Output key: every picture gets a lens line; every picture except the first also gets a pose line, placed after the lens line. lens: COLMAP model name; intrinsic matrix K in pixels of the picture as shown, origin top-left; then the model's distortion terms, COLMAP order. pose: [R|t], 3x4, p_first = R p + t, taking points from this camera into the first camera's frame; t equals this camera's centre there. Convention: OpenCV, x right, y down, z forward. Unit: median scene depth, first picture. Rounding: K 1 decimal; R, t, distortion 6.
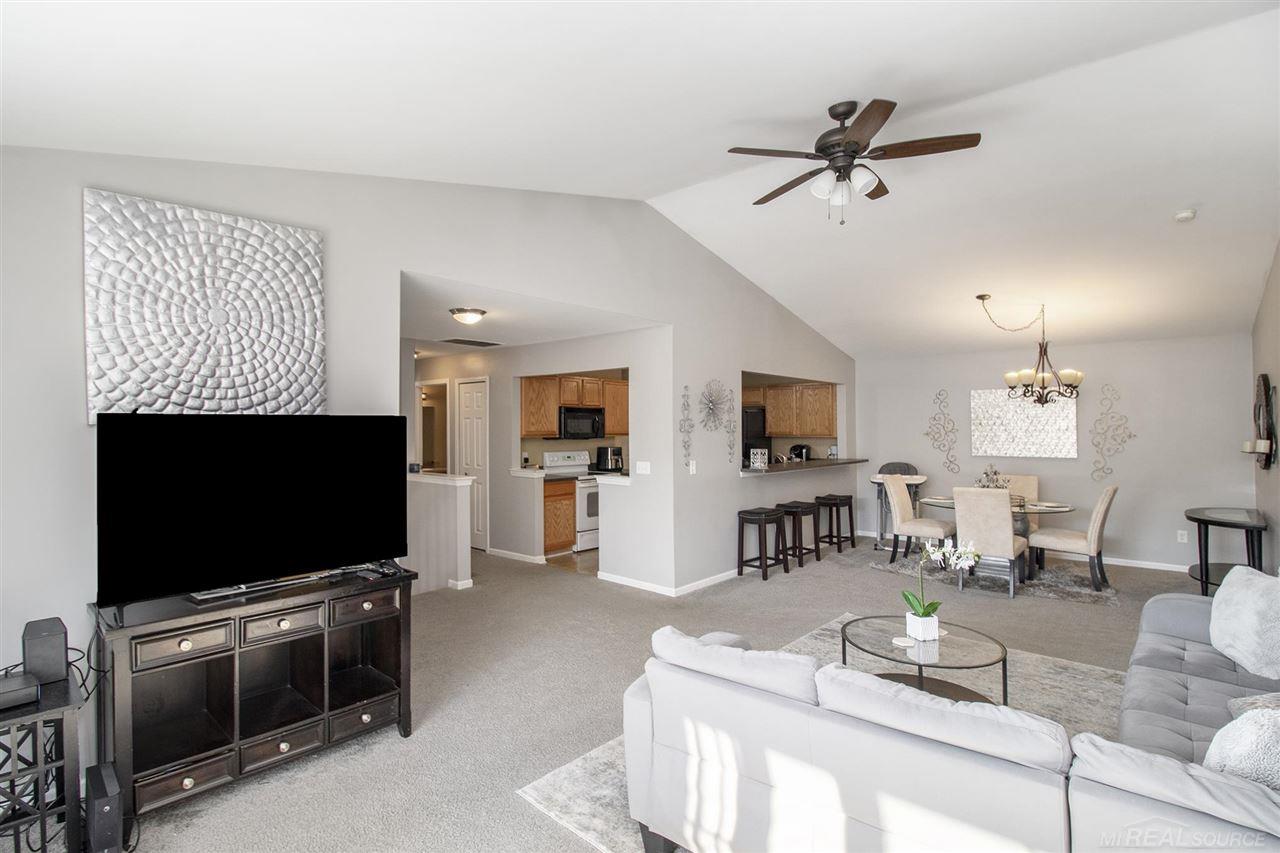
lens RADIAL K [[620.3, 0, 609.5], [0, 620.3, 431.0], [0, 0, 1]] dist [-0.001043, -0.000510]
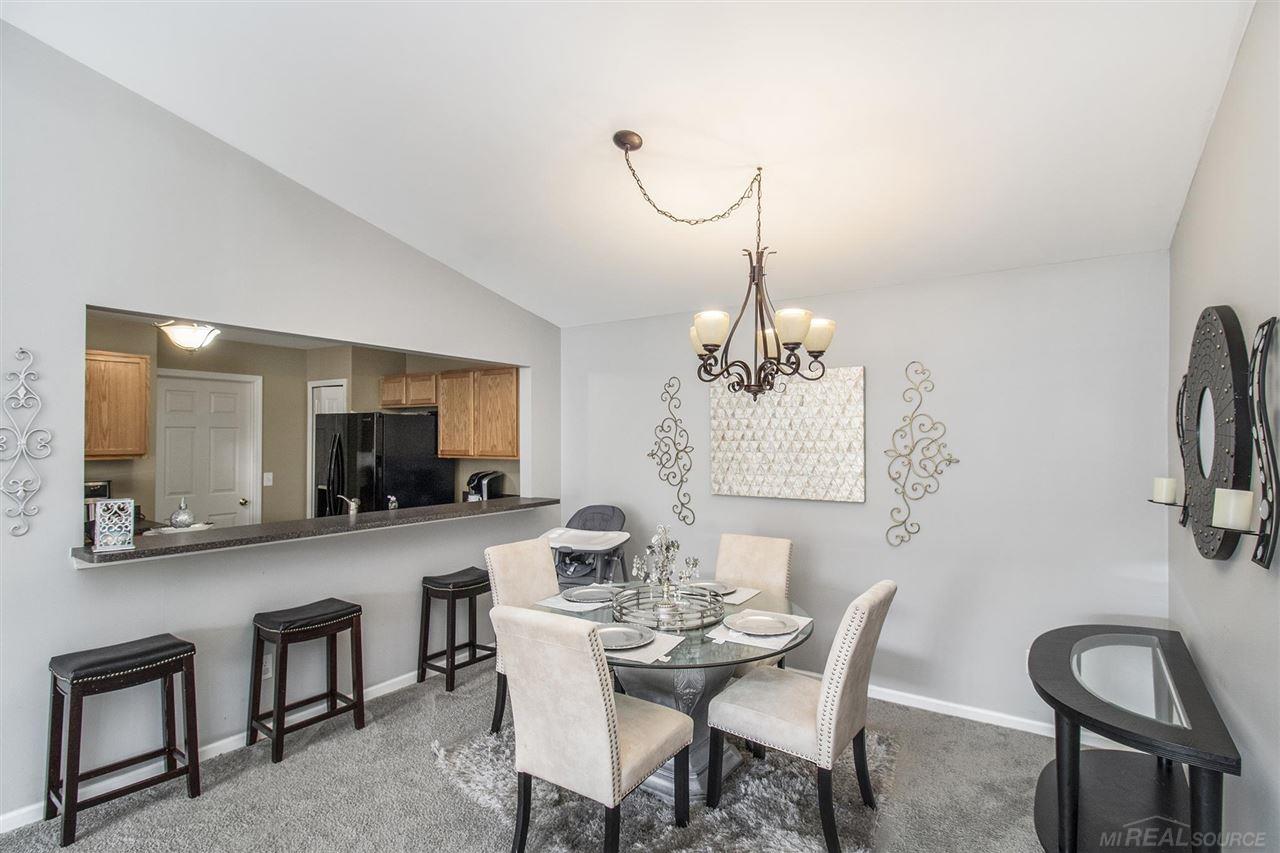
lens RADIAL K [[658.9, 0, 639.0], [0, 658.9, 460.9], [0, 0, 1]] dist [0.025550, -0.000015]
pose [[0.984386, -0.005913, 0.175924, 0.465840], [0.001075, 0.999619, 0.027586, -0.007459], [-0.176020, -0.026966, 0.984017, 0.479729]]
